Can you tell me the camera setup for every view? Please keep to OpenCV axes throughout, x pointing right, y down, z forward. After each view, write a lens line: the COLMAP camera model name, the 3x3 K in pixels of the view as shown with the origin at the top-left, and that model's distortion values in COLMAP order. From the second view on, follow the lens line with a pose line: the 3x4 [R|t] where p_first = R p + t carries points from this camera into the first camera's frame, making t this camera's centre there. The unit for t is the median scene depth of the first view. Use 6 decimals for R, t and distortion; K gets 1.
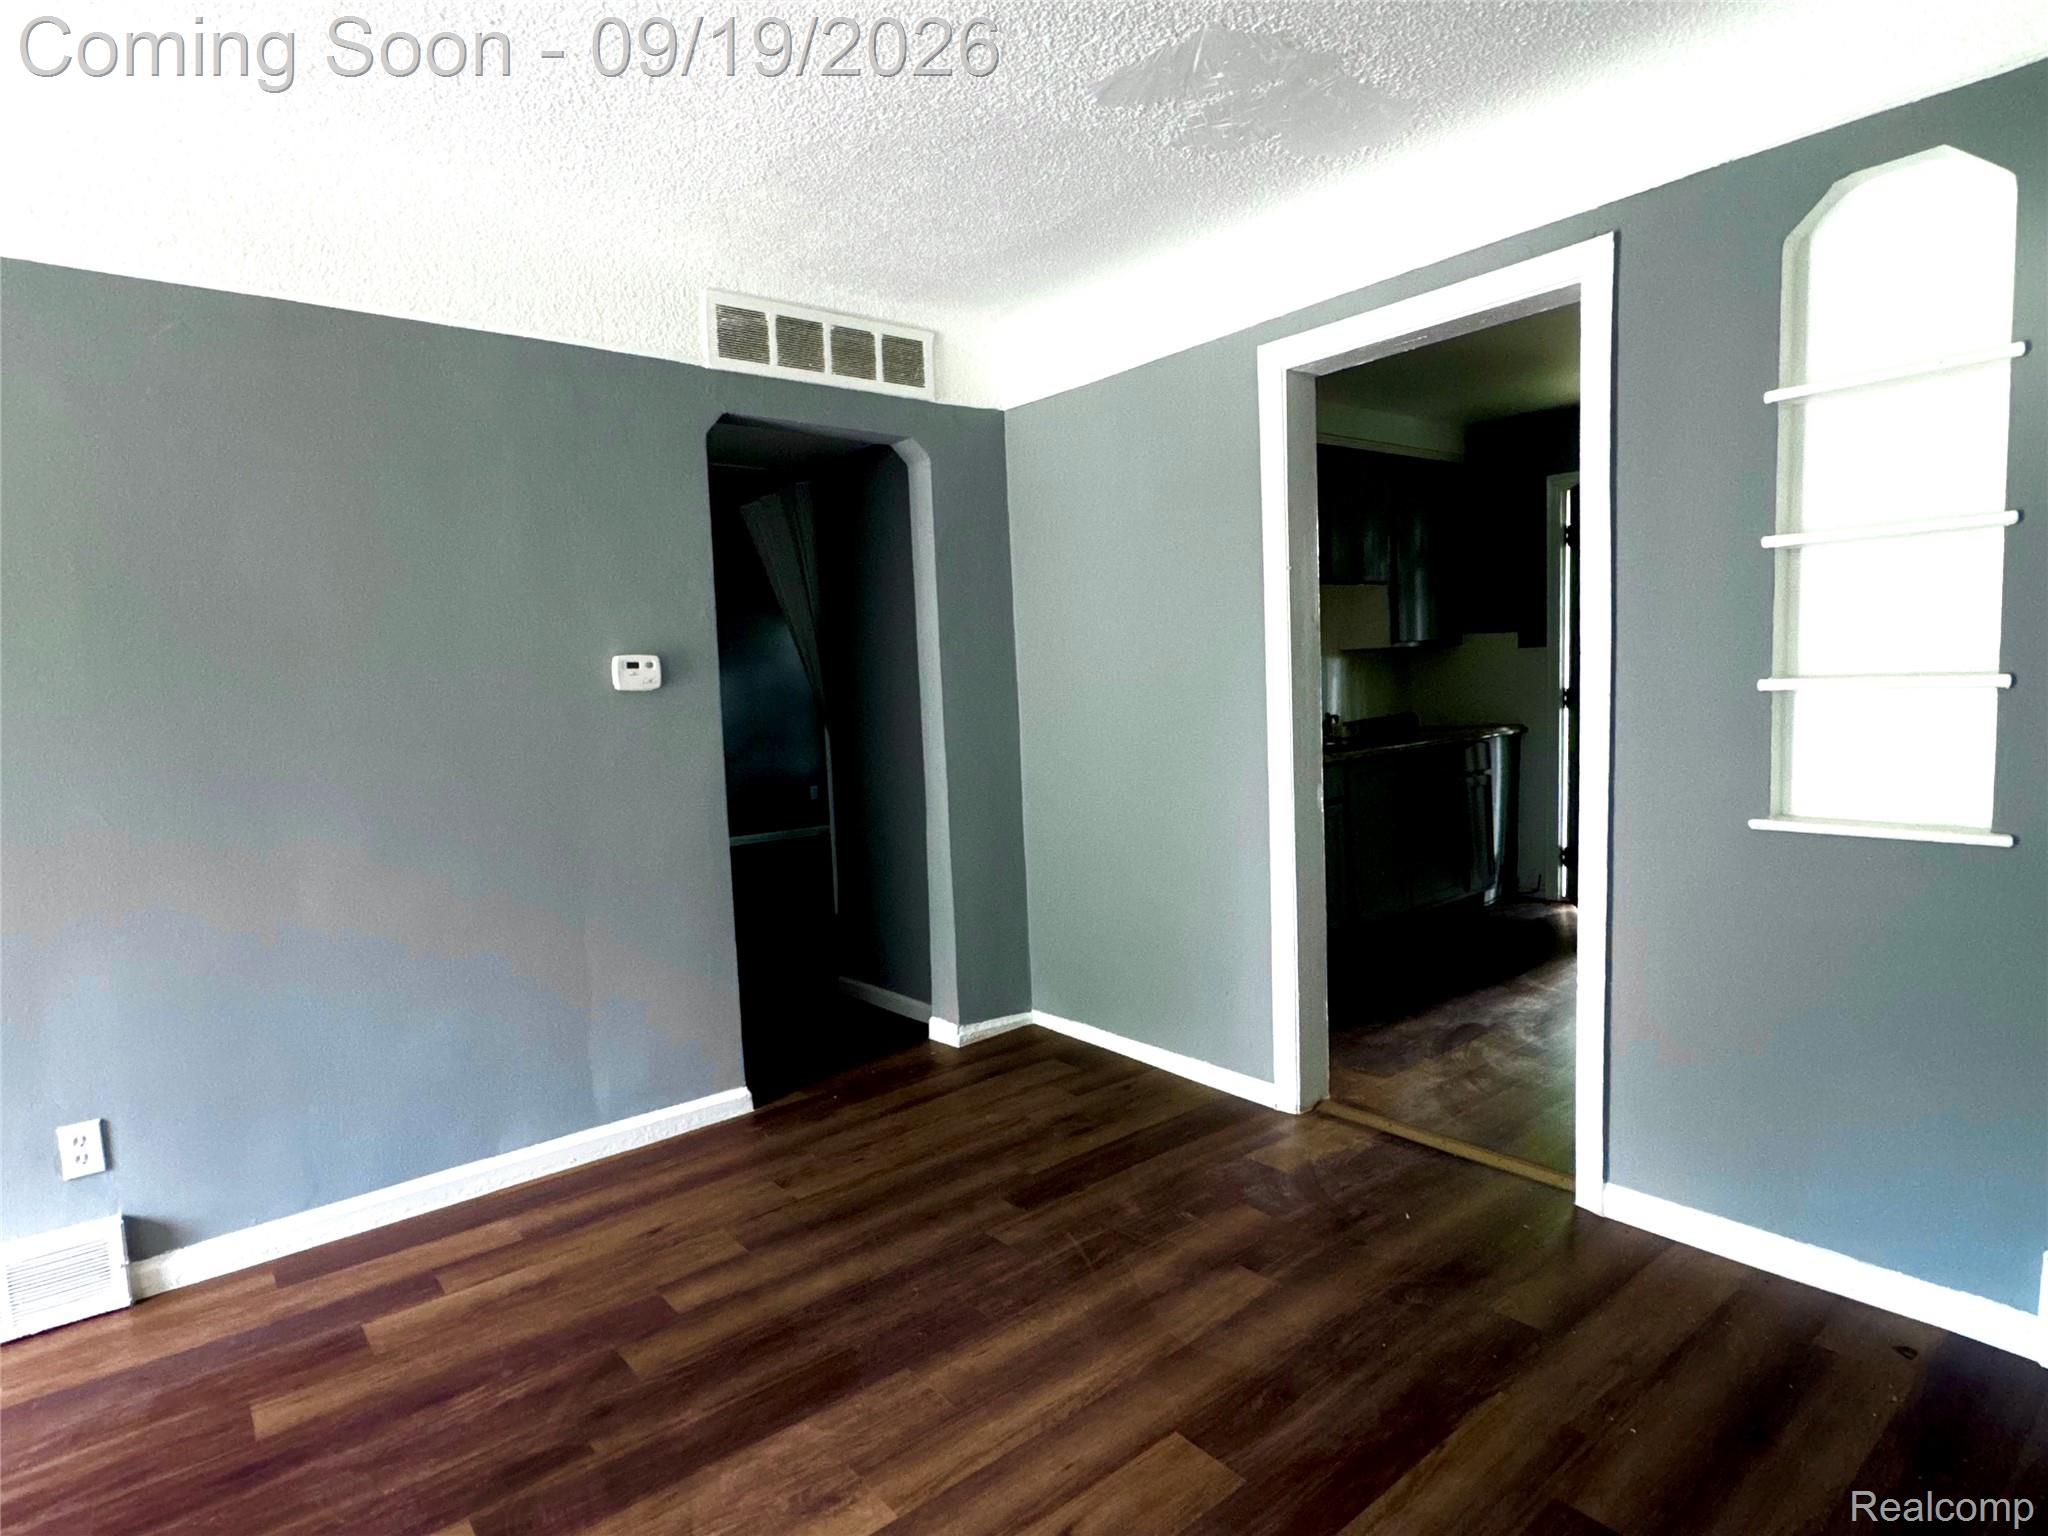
lens RADIAL K [[1118.1, 0, 1020.5], [0, 1118.1, 778.6], [0, 0, 1]] dist [-0.001581, -0.001212]
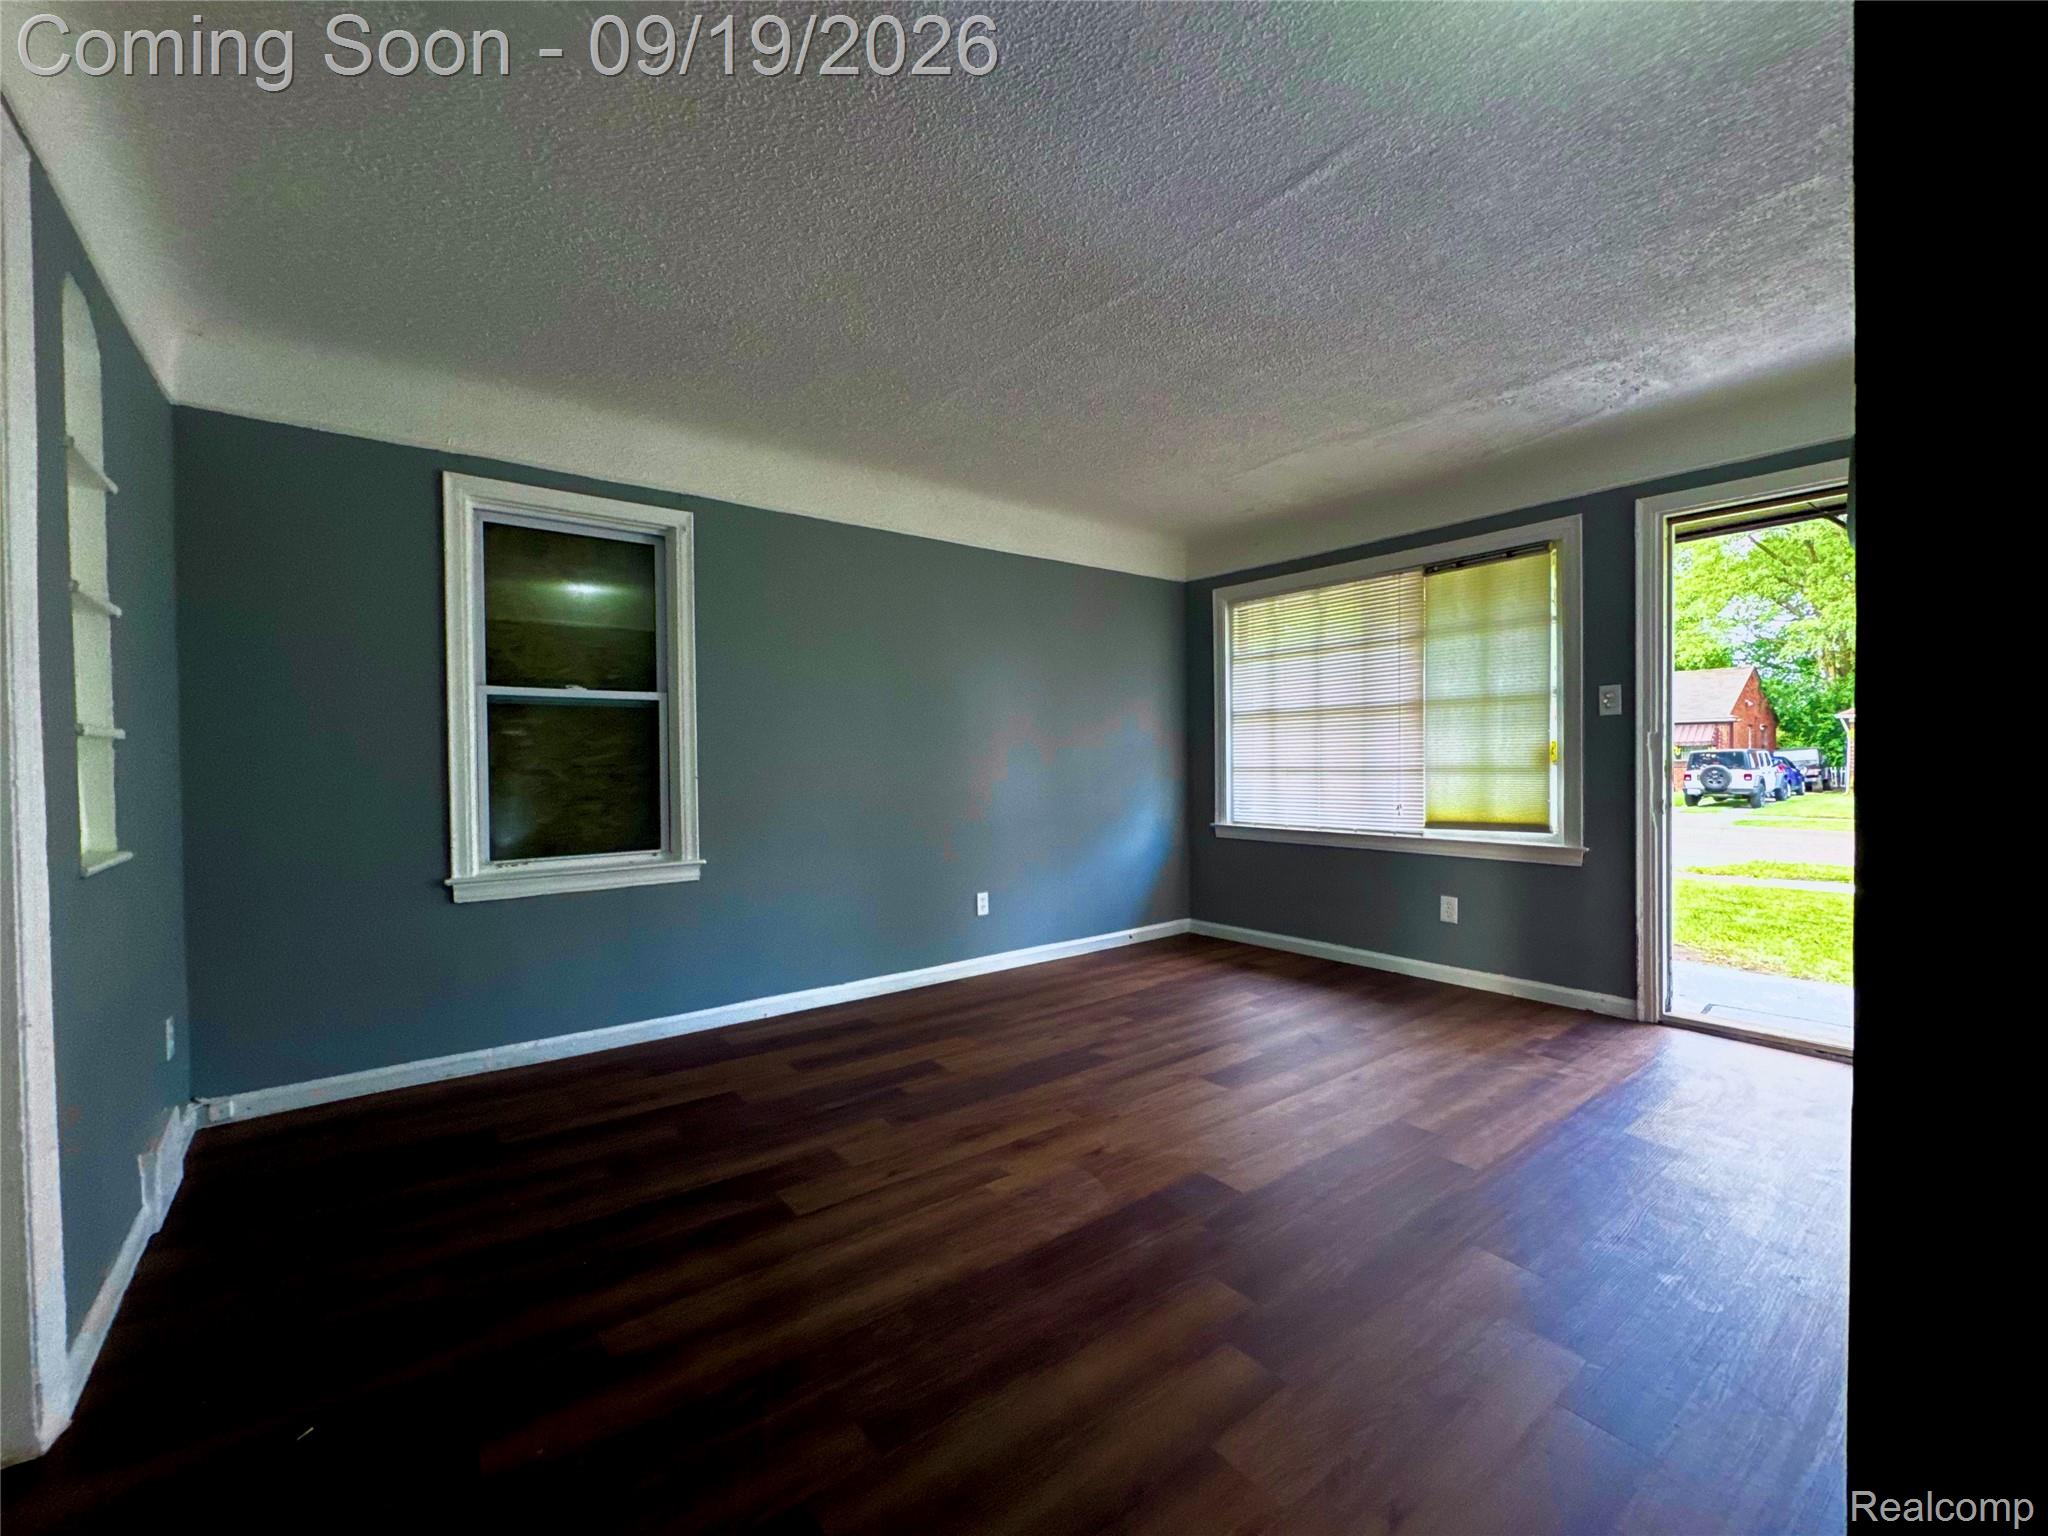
lens RADIAL K [[848.0, 0, 1024.0], [0, 848.0, 768.0], [0, 0, 1]] dist [-0.000462, 0.000060]
pose [[-0.998585, 0.047865, 0.023162, -0.184726], [0.050039, 0.993235, 0.104784, -0.089359], [-0.017990, 0.105794, -0.994225, 1.778790]]
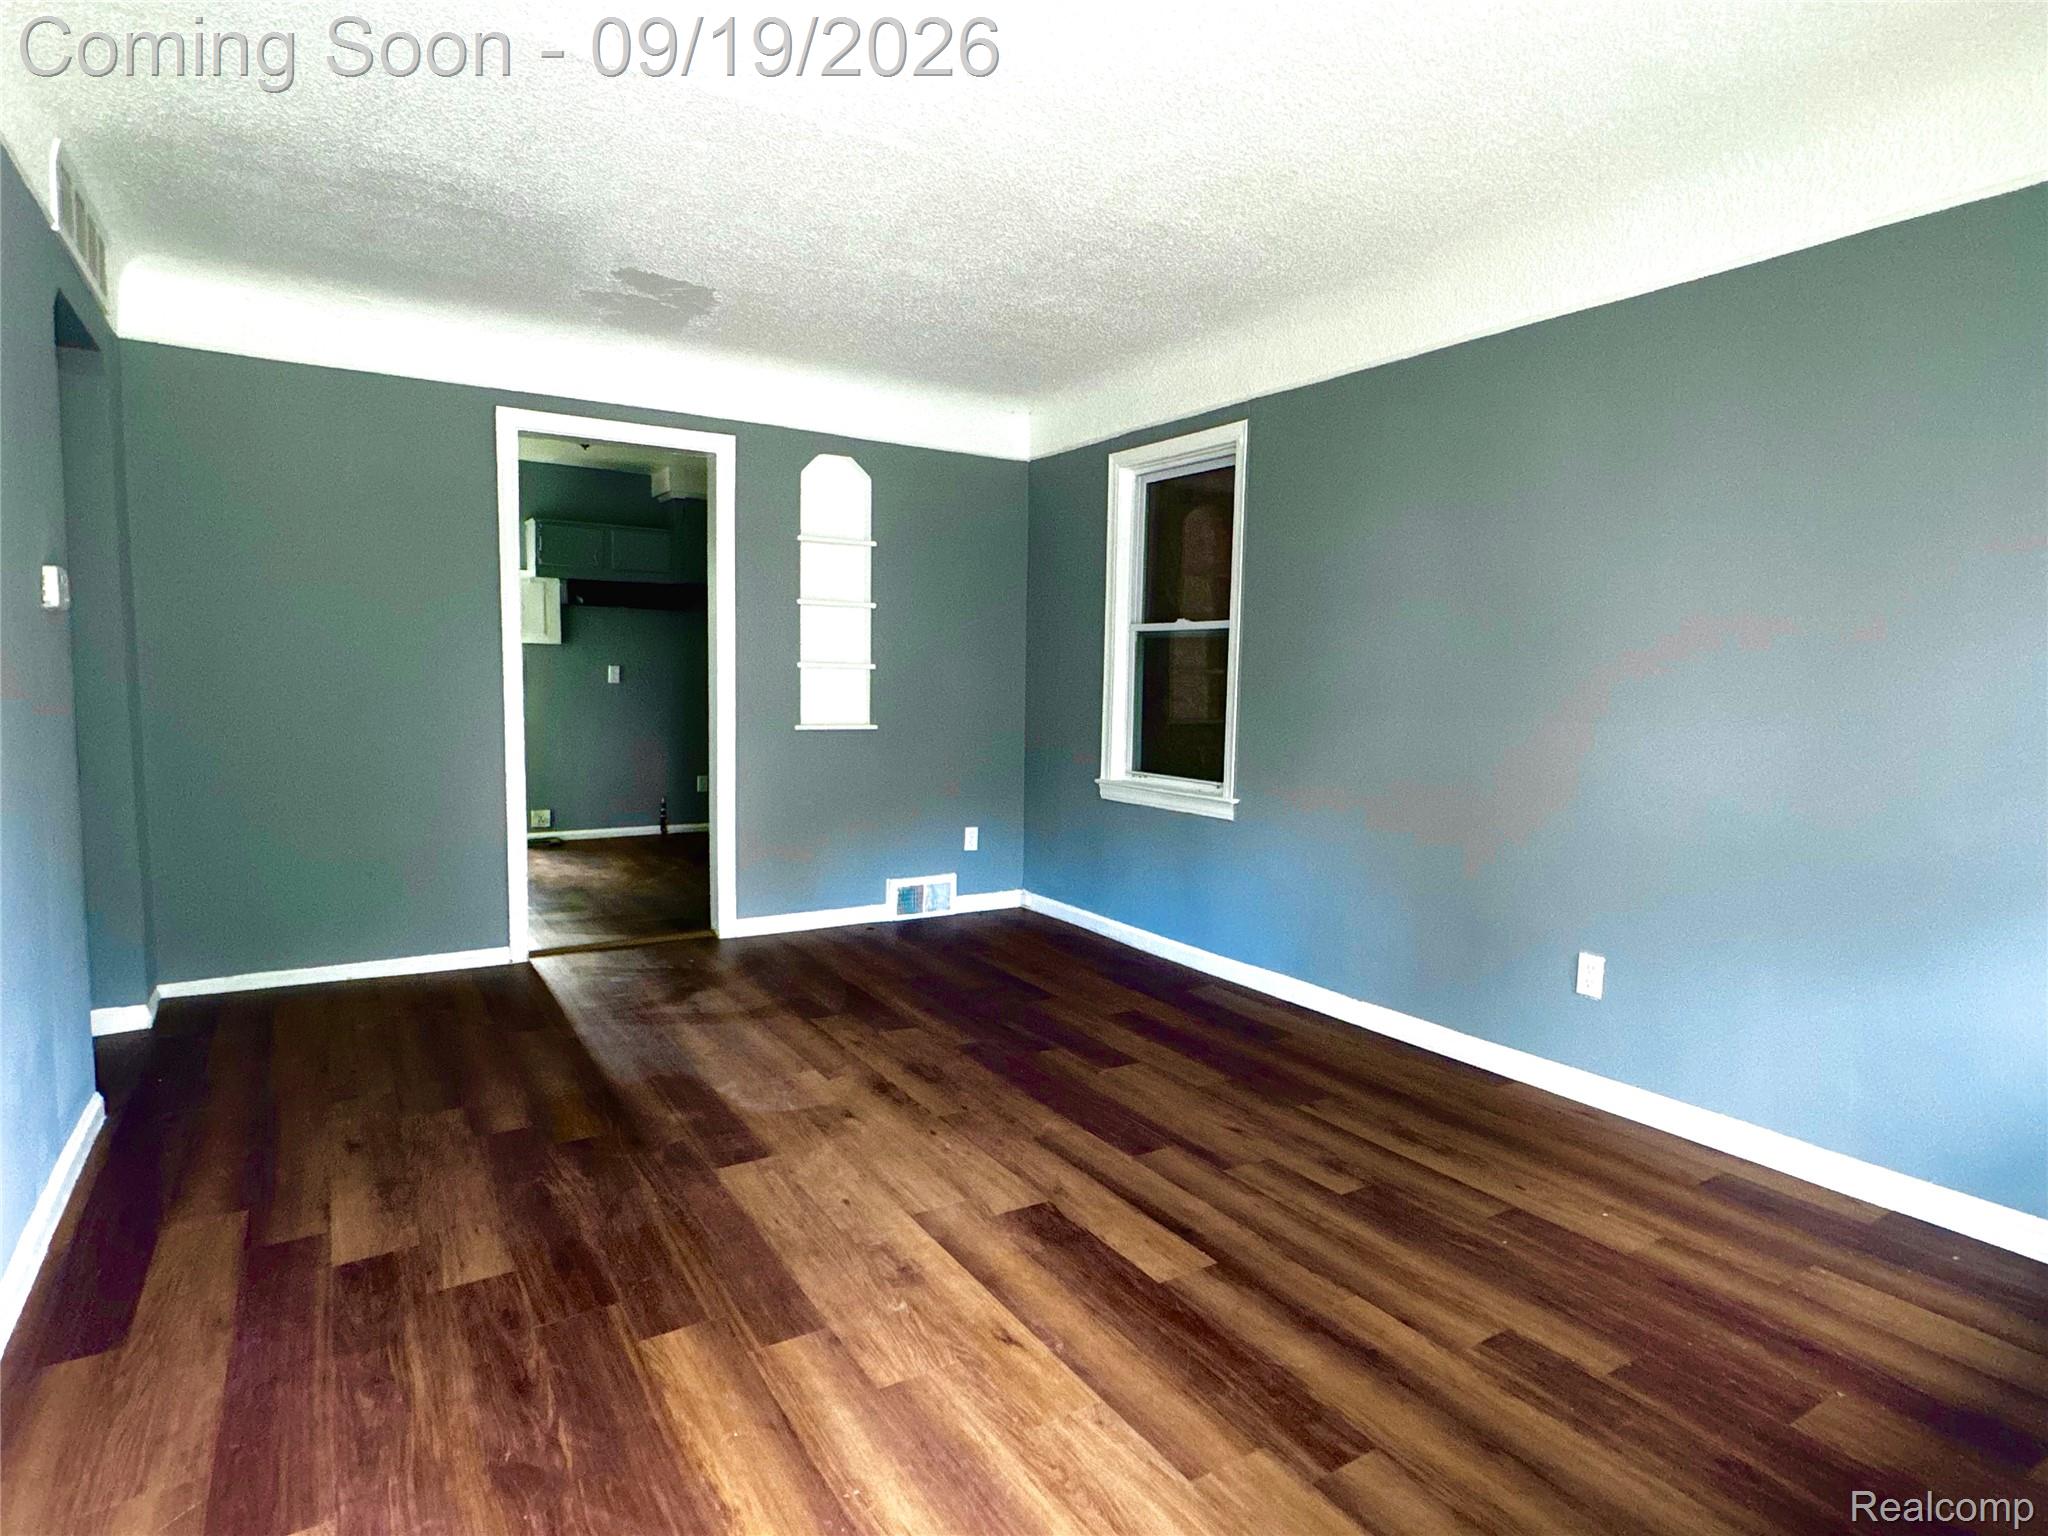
lens RADIAL K [[1118.1, 0, 1020.5], [0, 1118.1, 778.6], [0, 0, 1]] dist [-0.001581, -0.001212]
pose [[0.121741, -0.049652, 0.991319, -1.558727], [0.066177, 0.996932, 0.041806, 0.081348], [-0.990353, 0.060513, 0.124654, 0.300598]]
